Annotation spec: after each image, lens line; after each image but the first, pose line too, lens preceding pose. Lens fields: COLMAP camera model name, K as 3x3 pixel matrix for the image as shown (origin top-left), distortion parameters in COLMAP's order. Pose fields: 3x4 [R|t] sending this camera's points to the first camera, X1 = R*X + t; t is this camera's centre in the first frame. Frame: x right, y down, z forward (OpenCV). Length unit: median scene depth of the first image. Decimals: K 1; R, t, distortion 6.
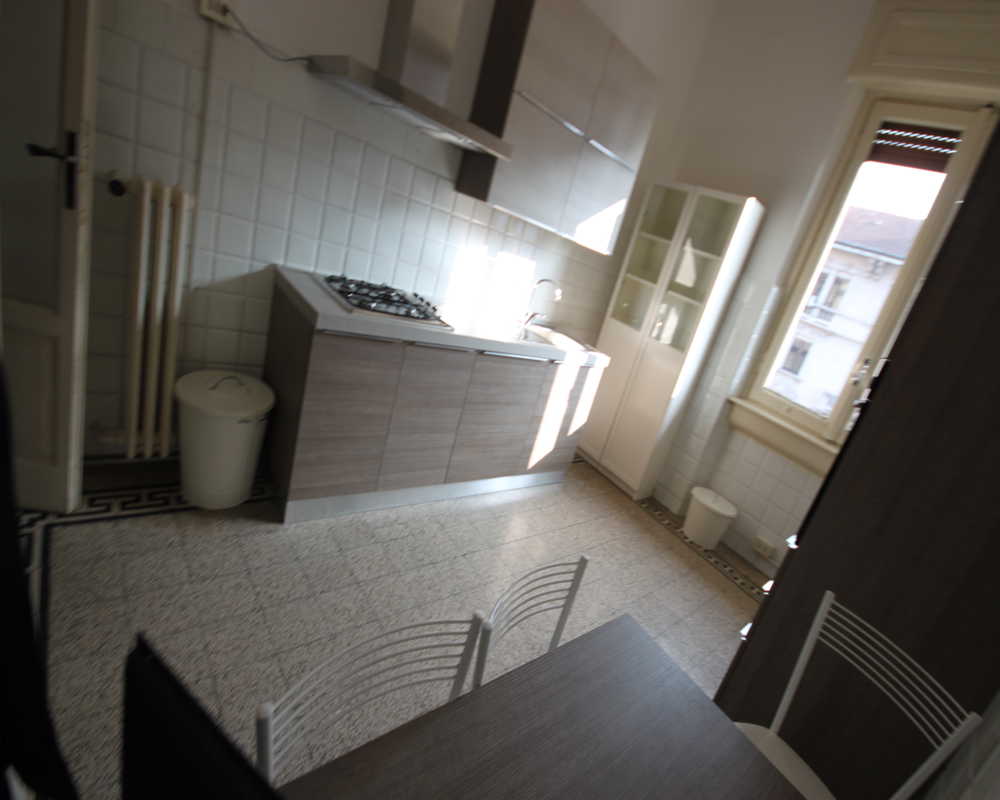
lens RADIAL K [[485.4, 0, 501.1], [0, 485.4, 362.6], [0, 0, 1]] dist [0.003619, -0.000573]
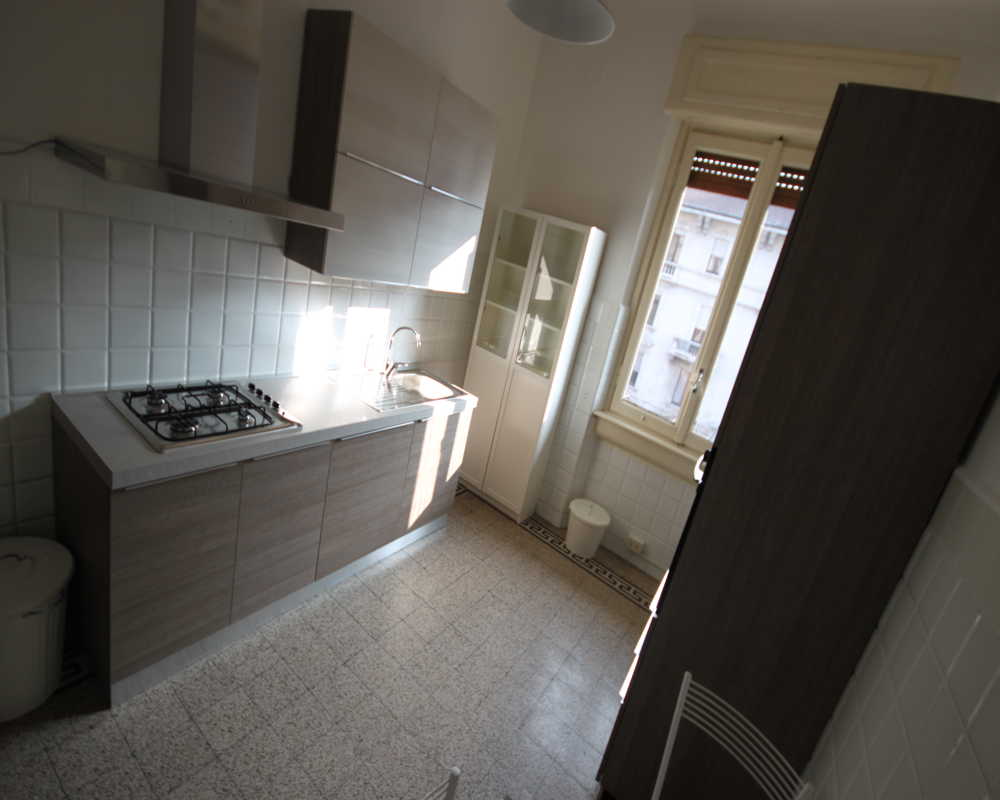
lens RADIAL K [[485.4, 0, 501.1], [0, 485.4, 362.6], [0, 0, 1]] dist [0.003619, -0.000573]
pose [[0.963856, -0.121071, 0.237327, 0.040705], [0.109566, 0.992098, 0.061131, -0.134834], [-0.242852, -0.032919, 0.969505, 0.028404]]
